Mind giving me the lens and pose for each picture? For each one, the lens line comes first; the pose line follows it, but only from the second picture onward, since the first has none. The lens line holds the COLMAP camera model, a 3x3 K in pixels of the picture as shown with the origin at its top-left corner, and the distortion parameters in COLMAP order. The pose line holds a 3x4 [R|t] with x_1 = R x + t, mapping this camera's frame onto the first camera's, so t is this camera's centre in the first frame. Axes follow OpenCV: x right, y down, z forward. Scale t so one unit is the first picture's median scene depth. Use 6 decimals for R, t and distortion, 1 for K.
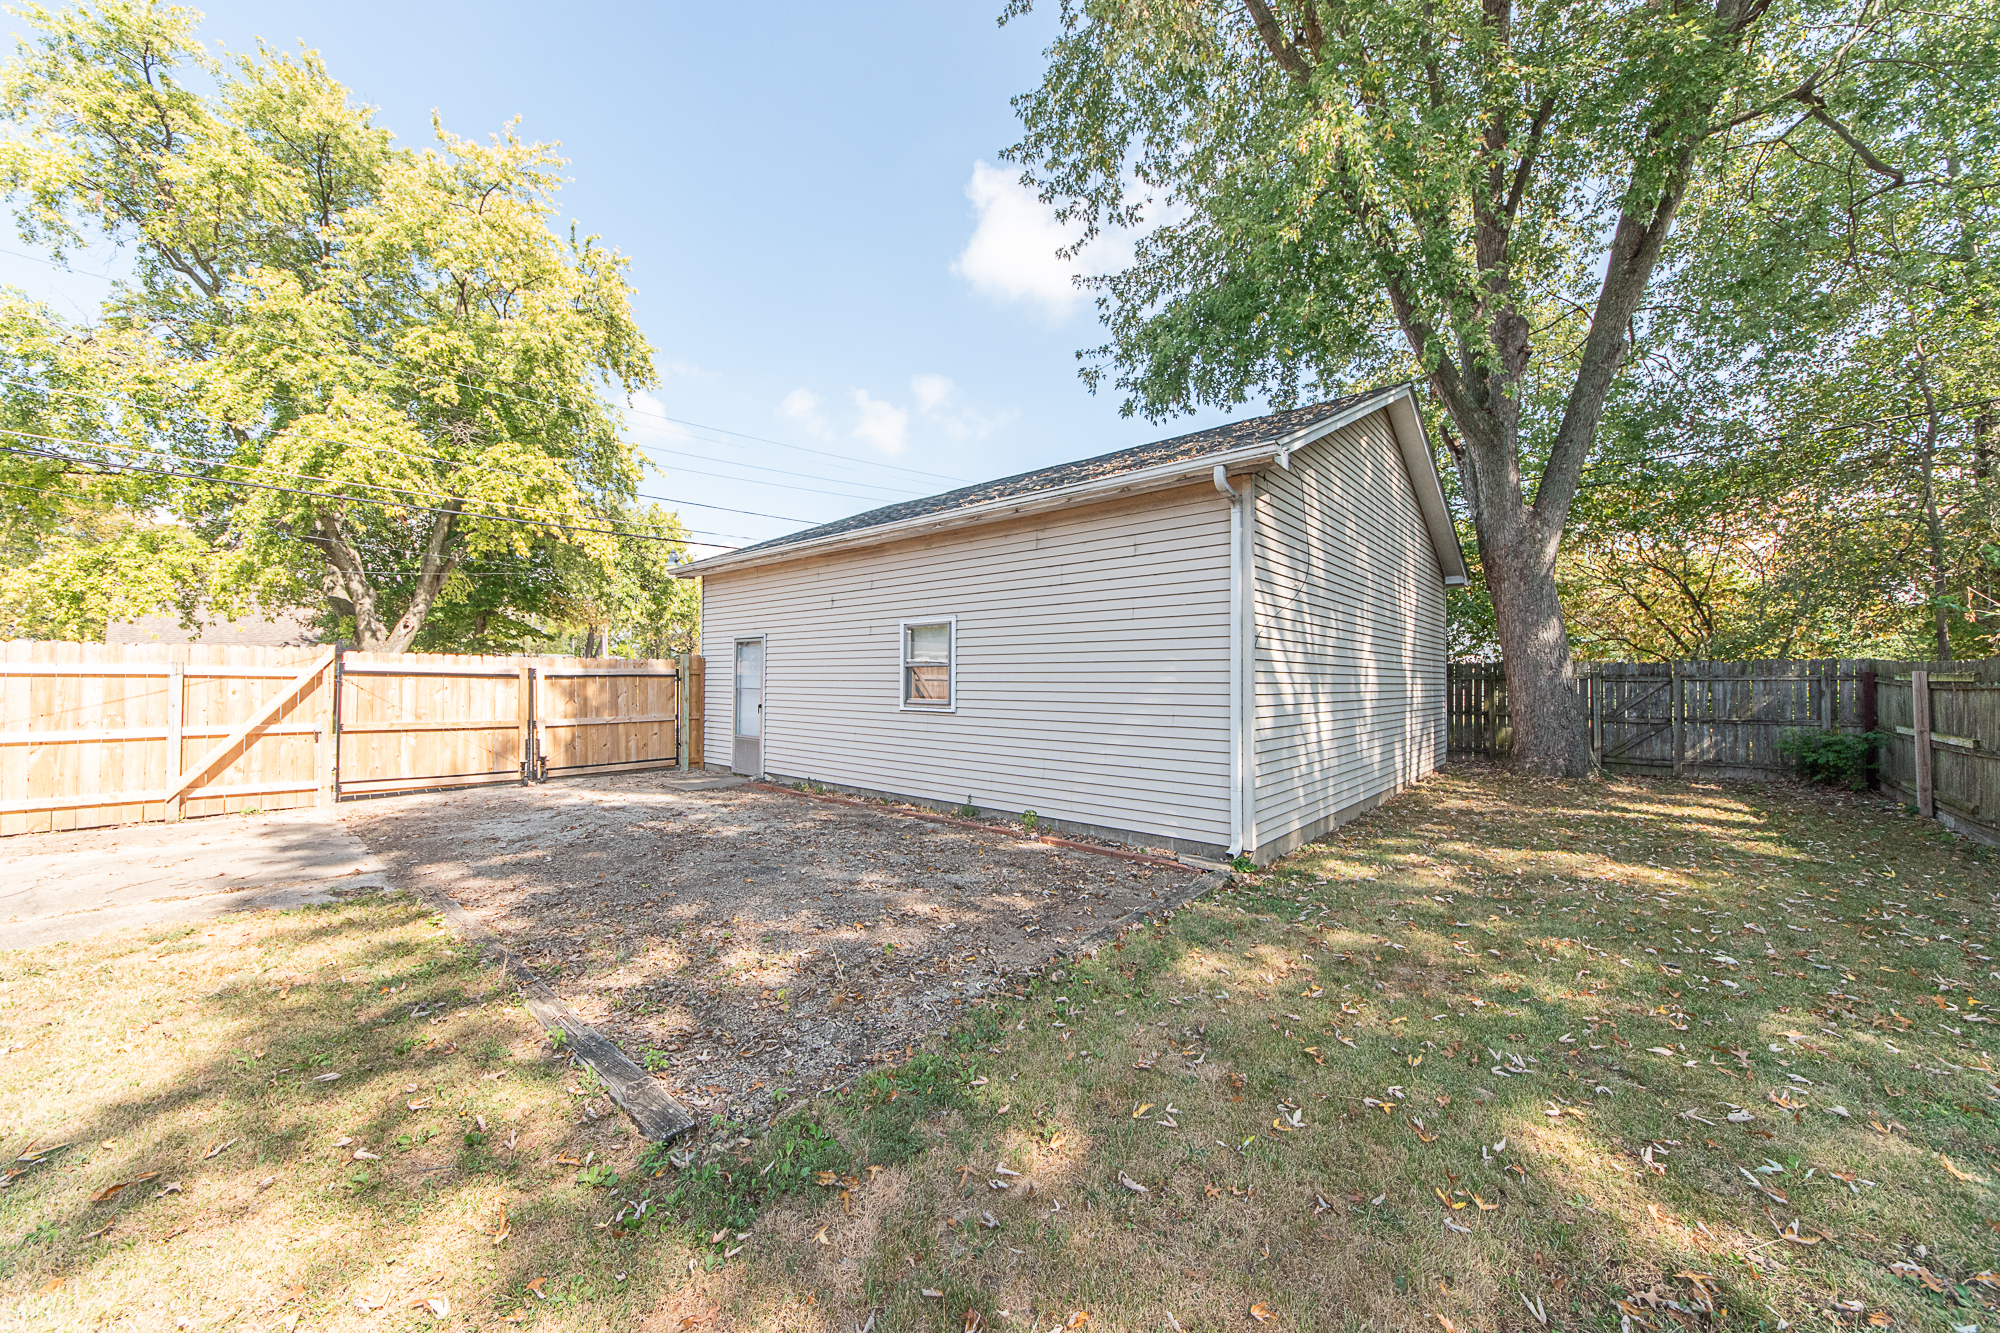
lens RADIAL K [[721.8, 0, 993.4], [0, 721.8, 672.7], [0, 0, 1]] dist [0.004796, -0.000452]
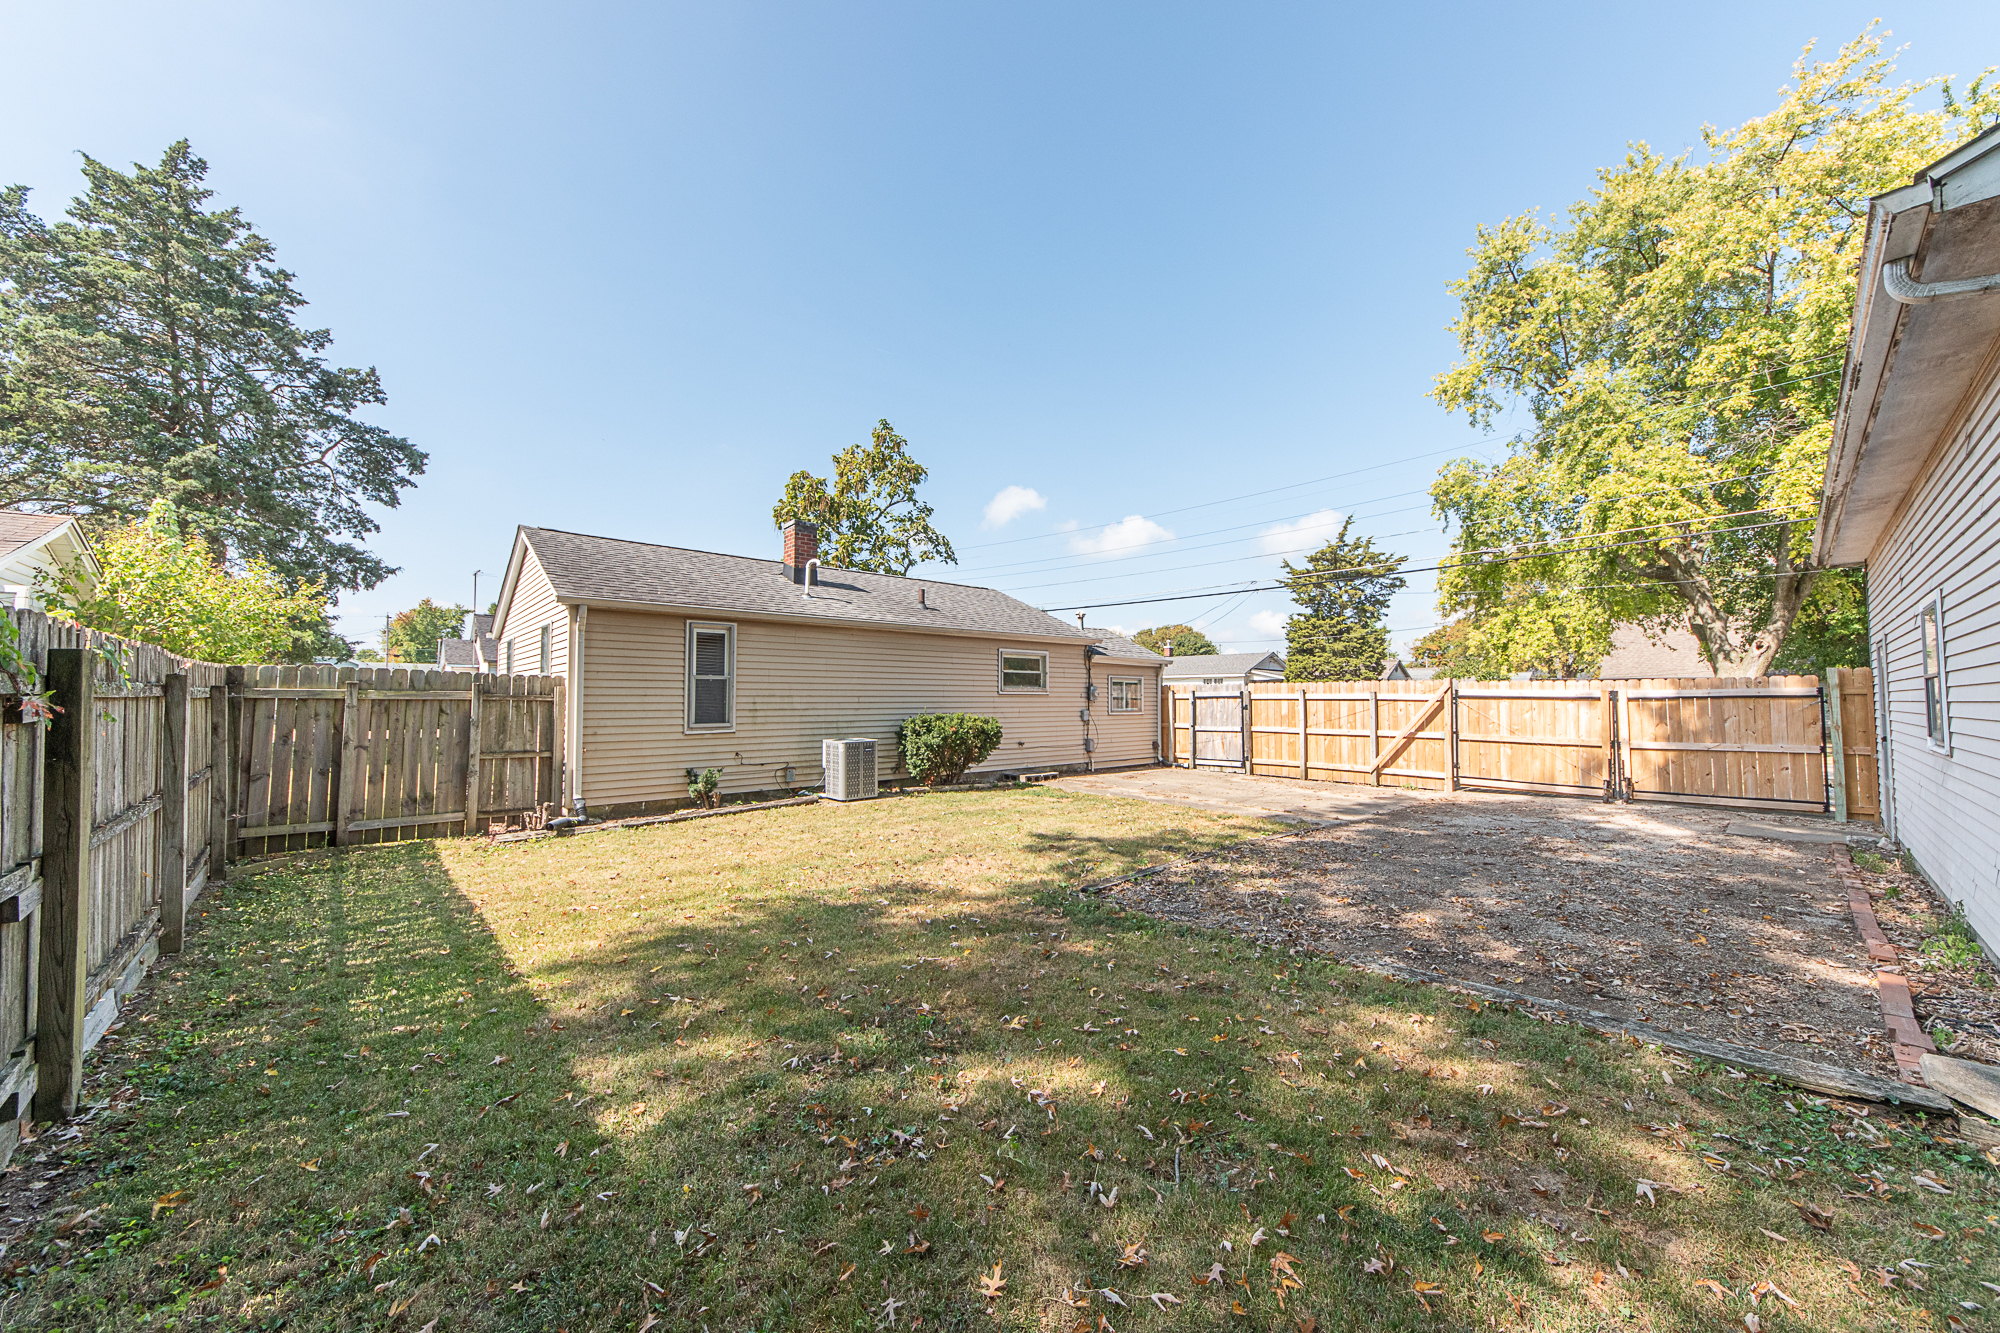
lens RADIAL K [[721.8, 0, 999.0], [0, 721.8, 678.6], [0, 0, 1]] dist [0.004796, -0.000452]
pose [[-0.128358, -0.035558, -0.991090, 0.590951], [0.010480, 0.999253, -0.037208, 0.006722], [0.991673, -0.015162, -0.127889, 0.302862]]
